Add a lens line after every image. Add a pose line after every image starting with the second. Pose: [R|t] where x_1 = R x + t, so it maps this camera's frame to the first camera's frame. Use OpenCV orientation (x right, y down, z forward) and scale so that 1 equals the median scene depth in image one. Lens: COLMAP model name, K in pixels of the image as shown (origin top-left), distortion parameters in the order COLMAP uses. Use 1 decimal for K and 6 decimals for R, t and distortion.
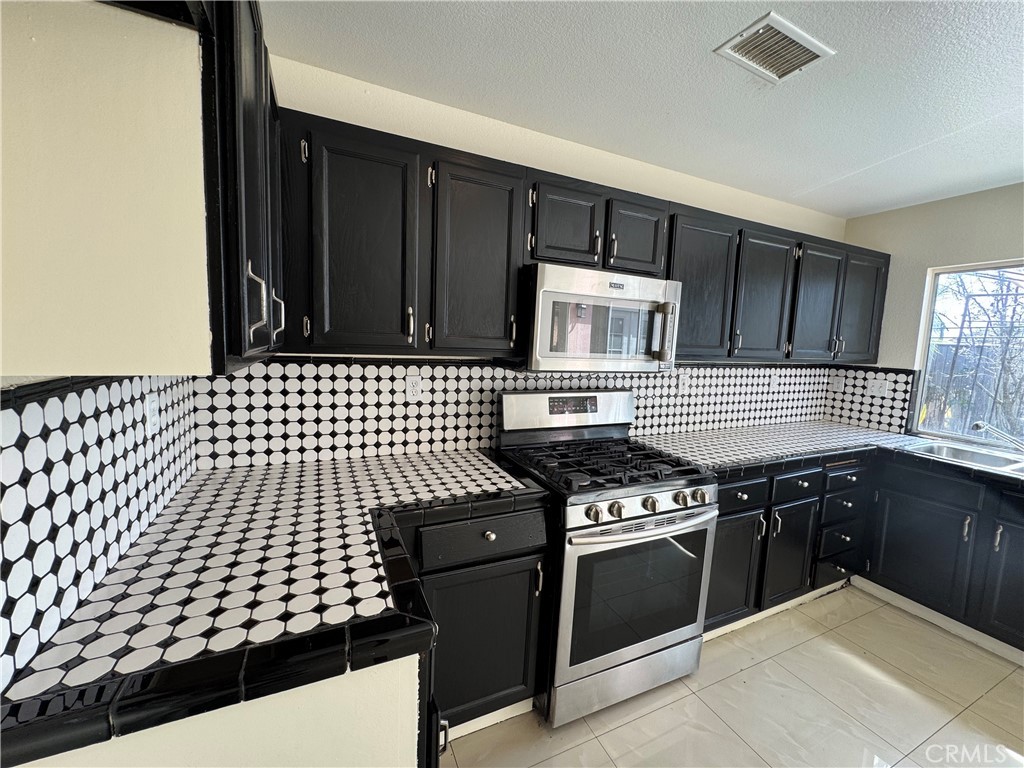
lens RADIAL K [[413.2, 0, 509.9], [0, 413.2, 381.3], [0, 0, 1]] dist [-0.001729, 0.000285]
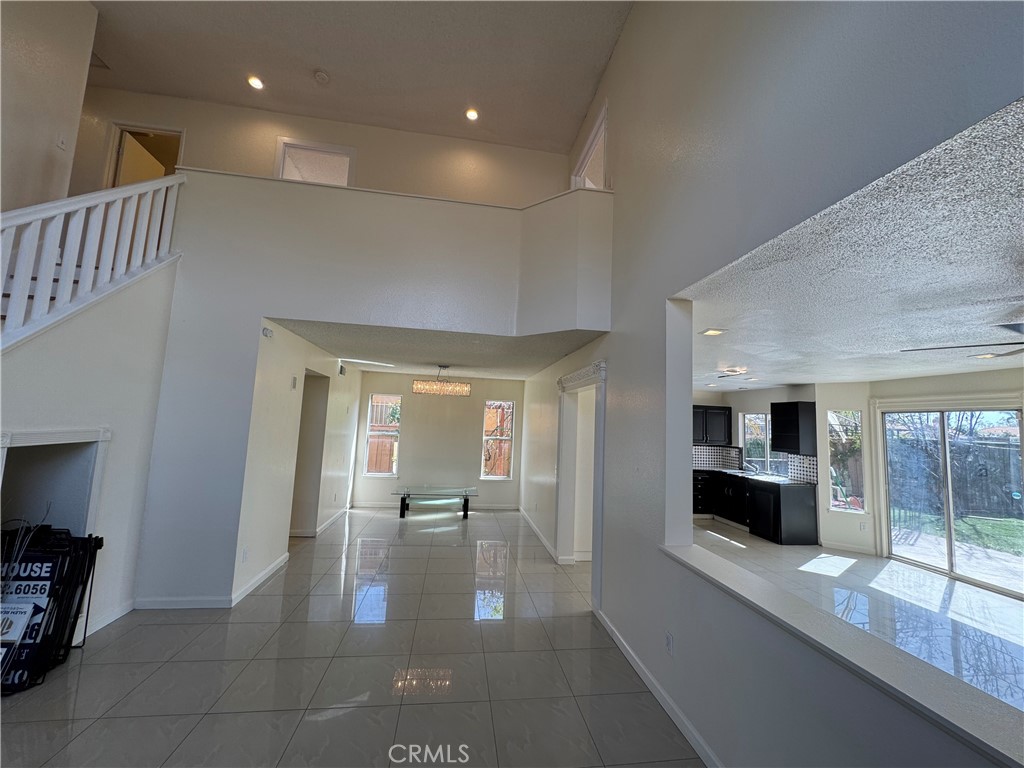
lens RADIAL K [[413.2, 0, 519.4], [0, 413.2, 384.0], [0, 0, 1]] dist [-0.001729, 0.000285]
pose [[0.958550, -0.021001, -0.284149, 0.317355], [-0.039236, 0.978049, -0.204647, 0.185014], [0.282210, 0.207313, 0.936685, -2.153155]]
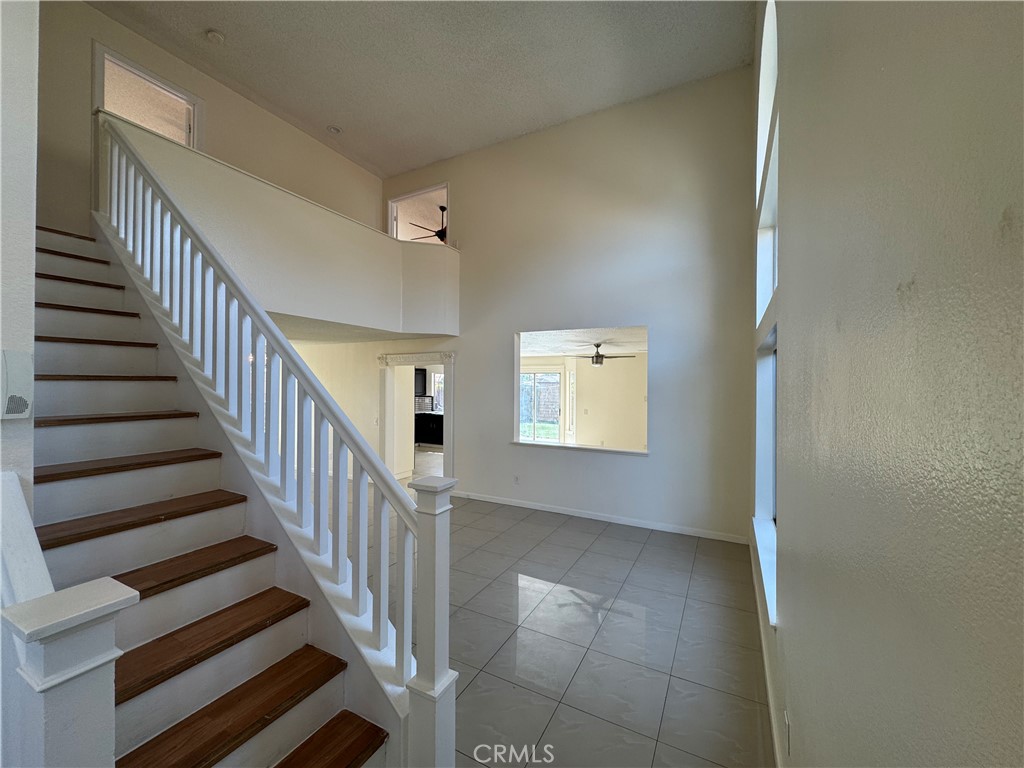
lens RADIAL K [[413.2, 0, 511.0], [0, 413.2, 380.3], [0, 0, 1]] dist [-0.001729, 0.000285]
pose [[0.810066, -0.028385, 0.585651, -0.840847], [0.085820, 0.993810, -0.070539, 0.178899], [-0.580024, 0.107402, 0.807488, -2.868697]]
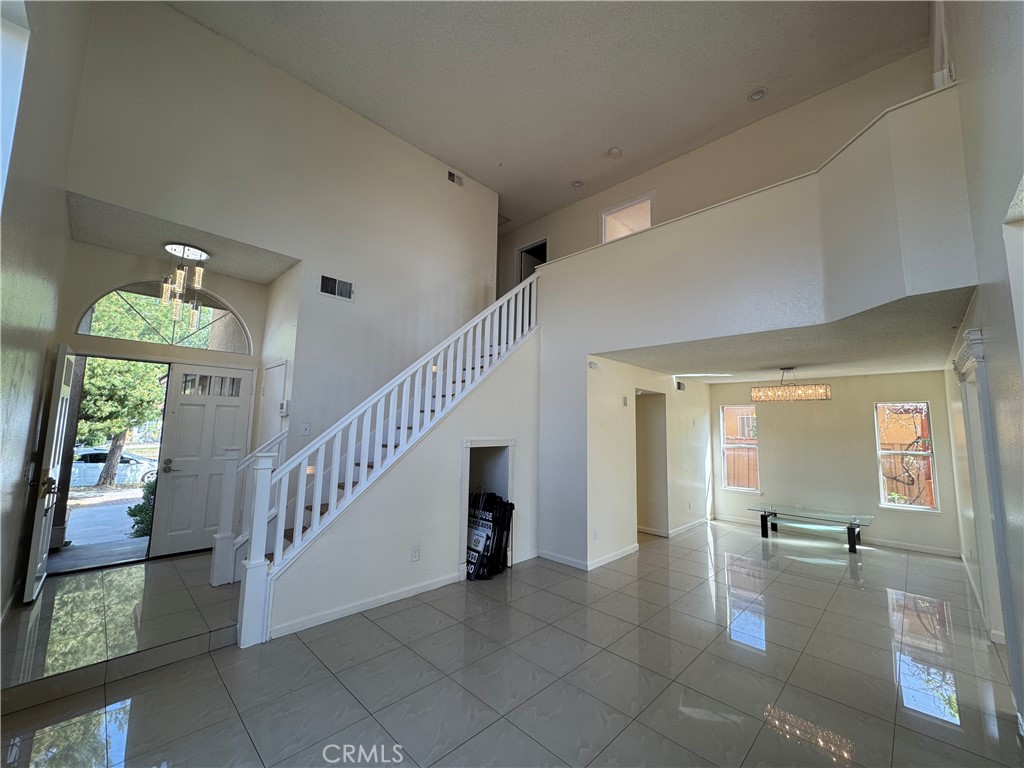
lens RADIAL K [[413.2, 0, 507.5], [0, 413.2, 381.8], [0, 0, 1]] dist [-0.001729, 0.000285]
pose [[0.340348, -0.132523, -0.930914, 0.652422], [-0.103793, 0.978674, -0.177269, 0.199979], [0.934554, 0.156956, 0.319335, -2.062459]]
